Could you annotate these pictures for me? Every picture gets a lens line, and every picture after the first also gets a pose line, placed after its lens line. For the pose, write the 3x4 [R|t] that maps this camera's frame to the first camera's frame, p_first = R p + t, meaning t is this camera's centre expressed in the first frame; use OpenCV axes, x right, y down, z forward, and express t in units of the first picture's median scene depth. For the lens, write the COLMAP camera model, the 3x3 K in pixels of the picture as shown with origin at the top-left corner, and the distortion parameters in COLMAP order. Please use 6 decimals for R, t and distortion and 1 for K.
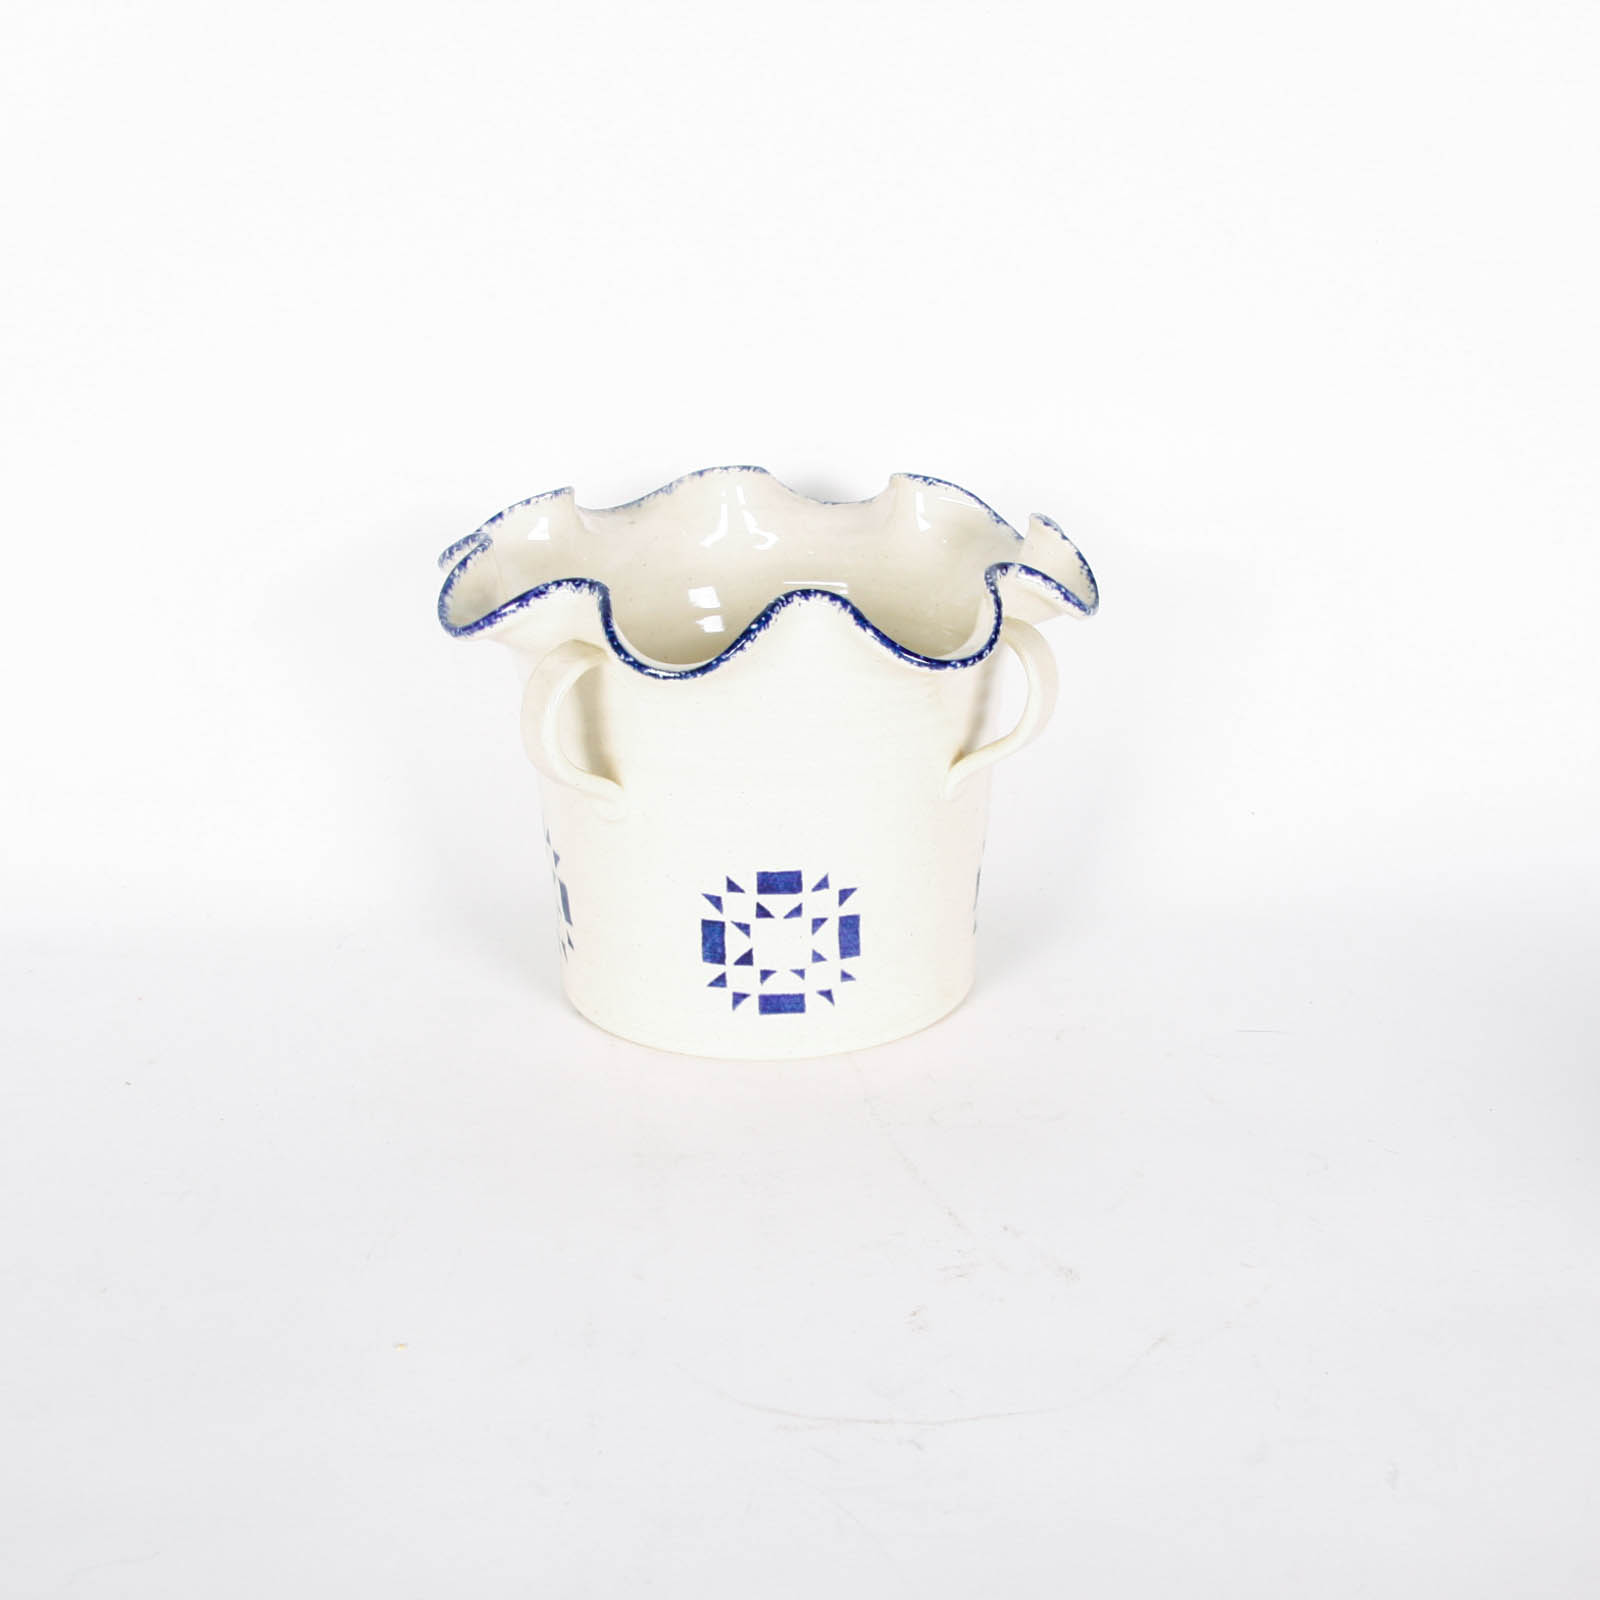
lens RADIAL K [[2581.2, 0, 800.0], [0, 2581.2, 800.0], [0, 0, 1]] dist [-0.040518, 0.043660]
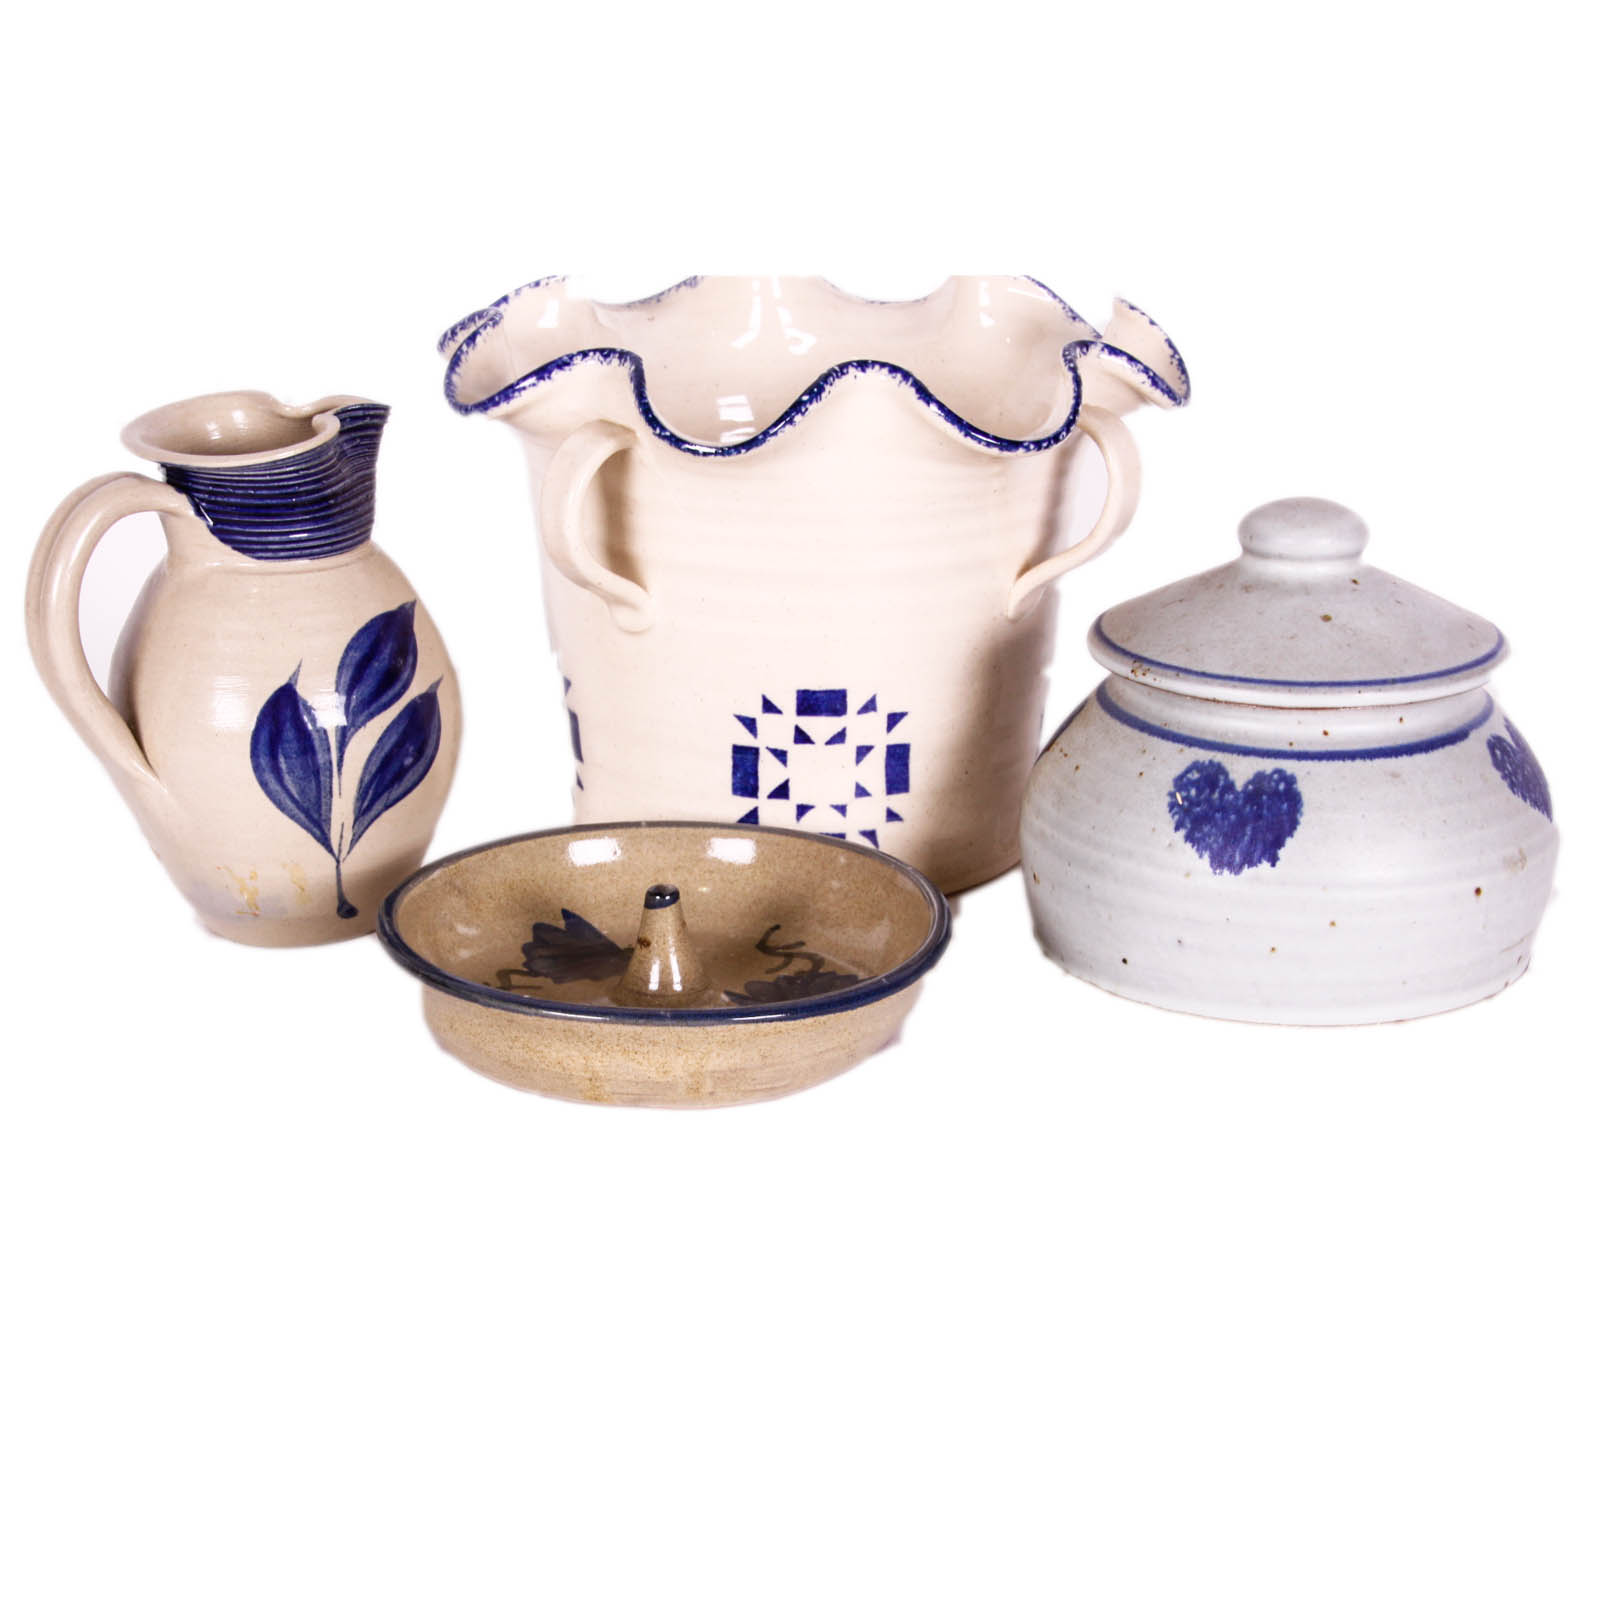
lens RADIAL K [[3337.6, 0, 689.4], [0, 3337.6, 889.4], [0, 0, 1]] dist [0.263467, 0.093794]
pose [[0.999572, 0.019046, -0.022183, -0.026907], [-0.018940, 0.999808, 0.005010, 0.092039], [0.022274, -0.004587, 0.999741, -0.159961]]
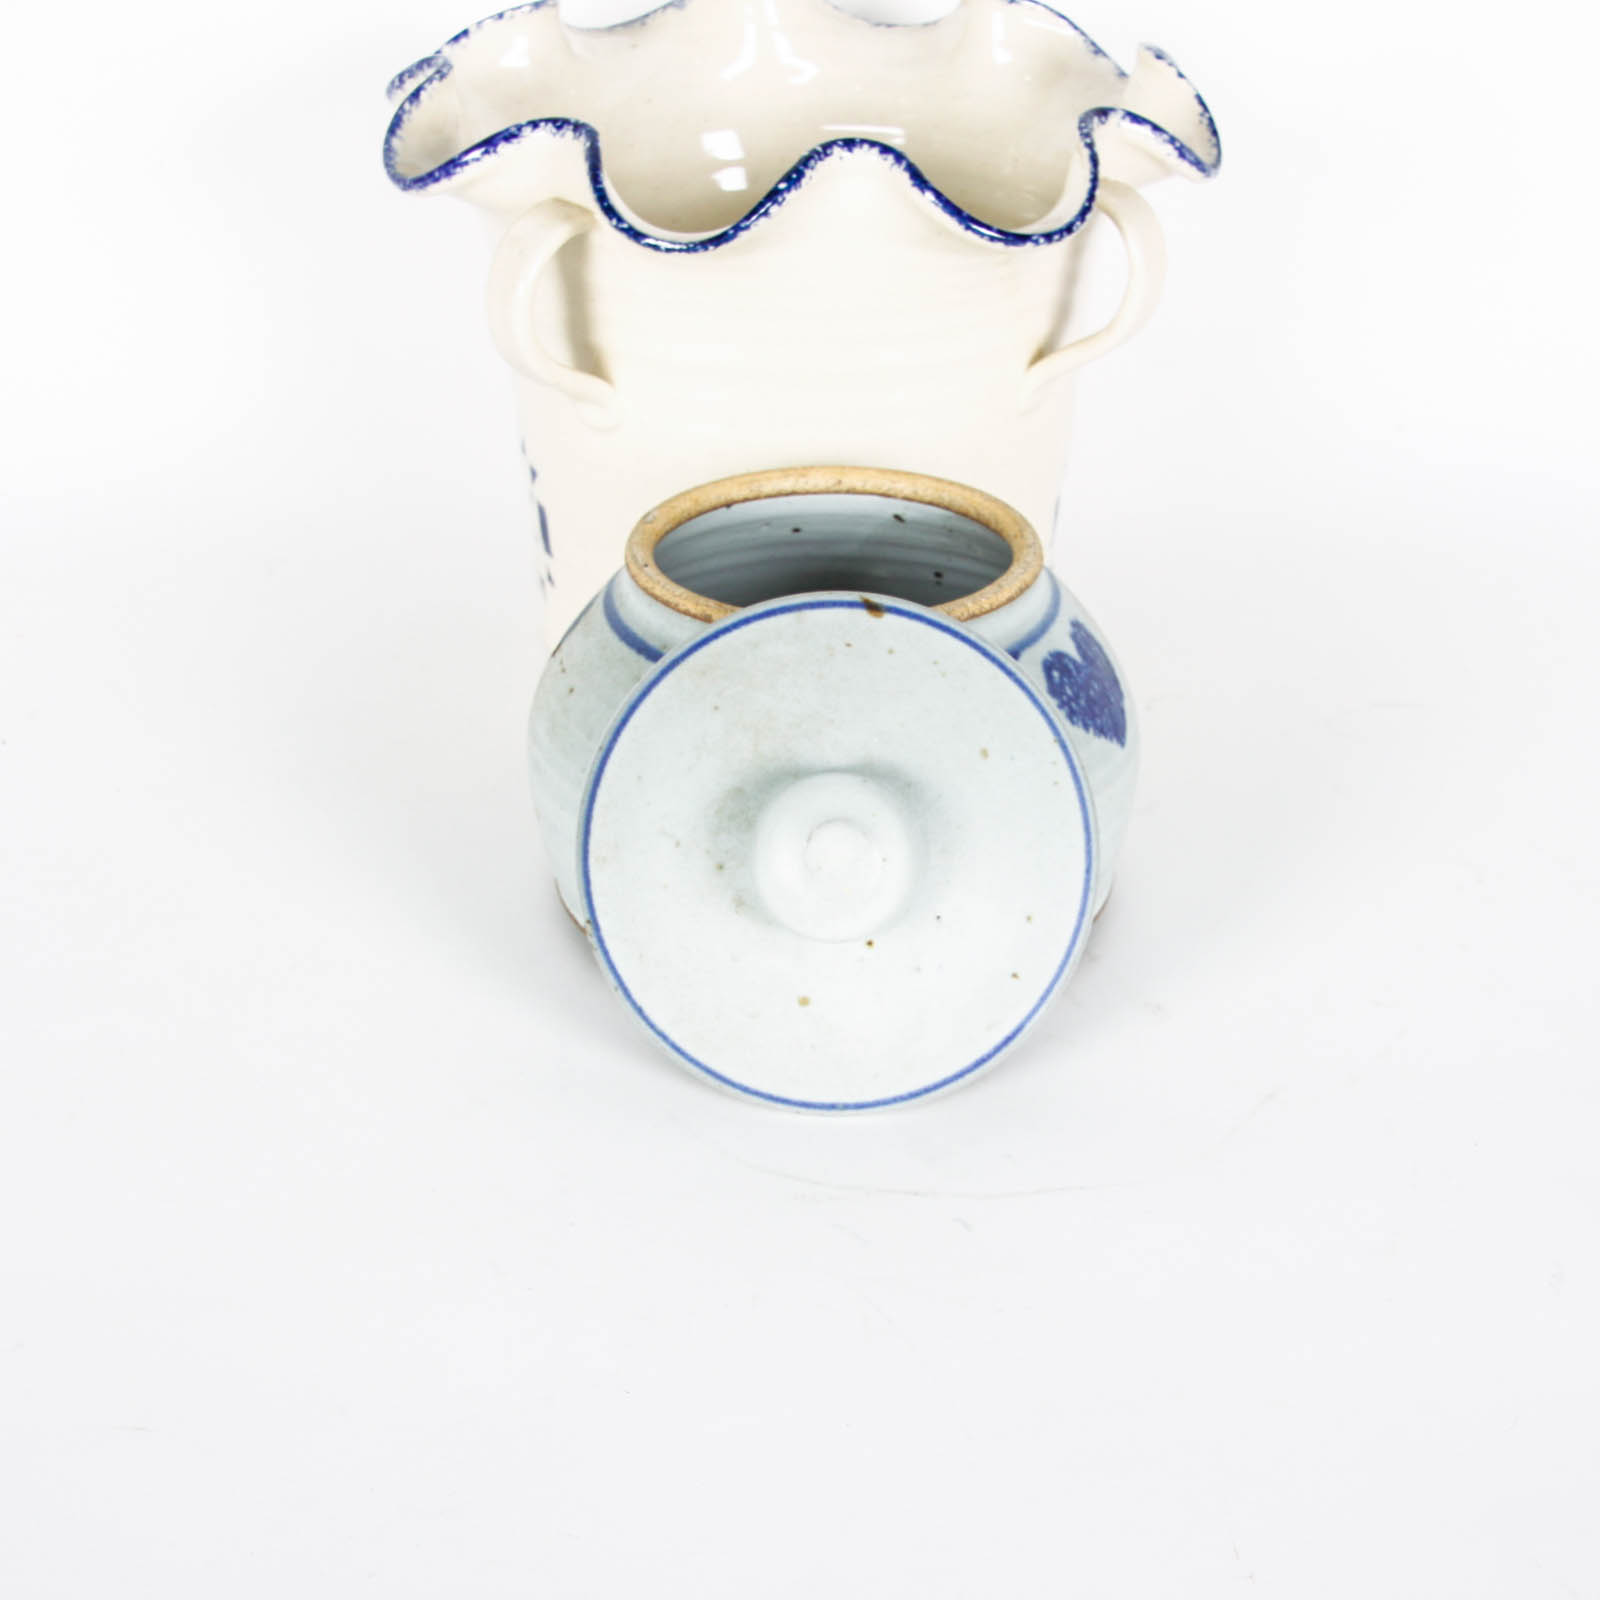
lens RADIAL K [[2952.7, 0, 803.9], [0, 2952.7, 836.8], [0, 0, 1]] dist [0.029095, -0.058168]
pose [[0.999721, 0.021063, -0.010708, 0.002398], [-0.019181, 0.988073, 0.152784, -0.008522], [0.013799, -0.152536, 0.988202, 0.076207]]
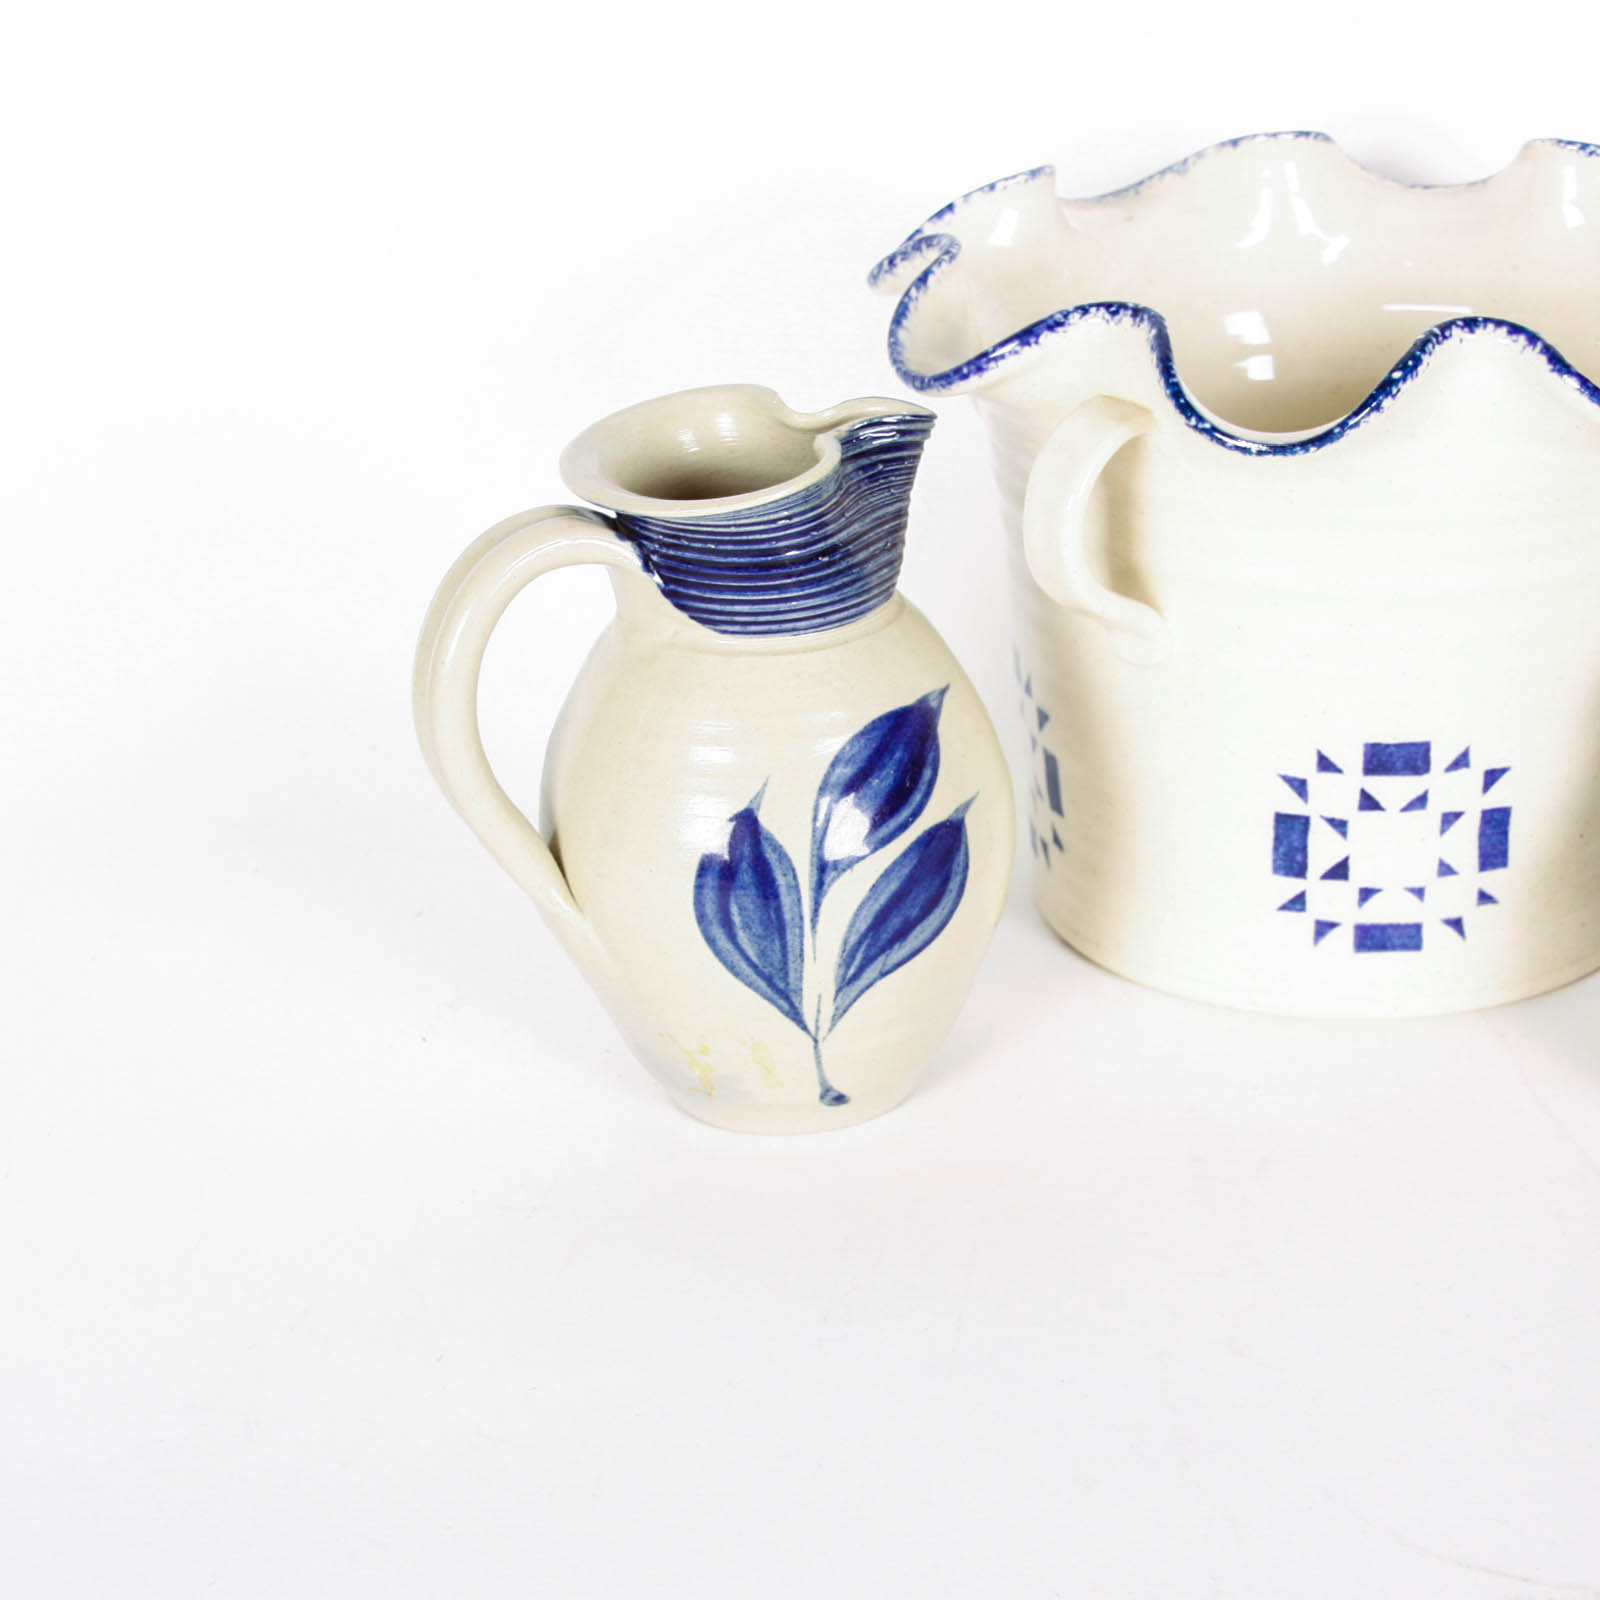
lens RADIAL K [[3451.1, 0, 800.0], [0, 3451.1, 800.0], [0, 0, 1]] dist [0.024832, 0.632276]
pose [[0.997256, 0.008423, -0.073555, -0.096720], [-0.004102, 0.998267, 0.058699, -0.009383], [0.073922, -0.058236, 0.995562, 0.095615]]
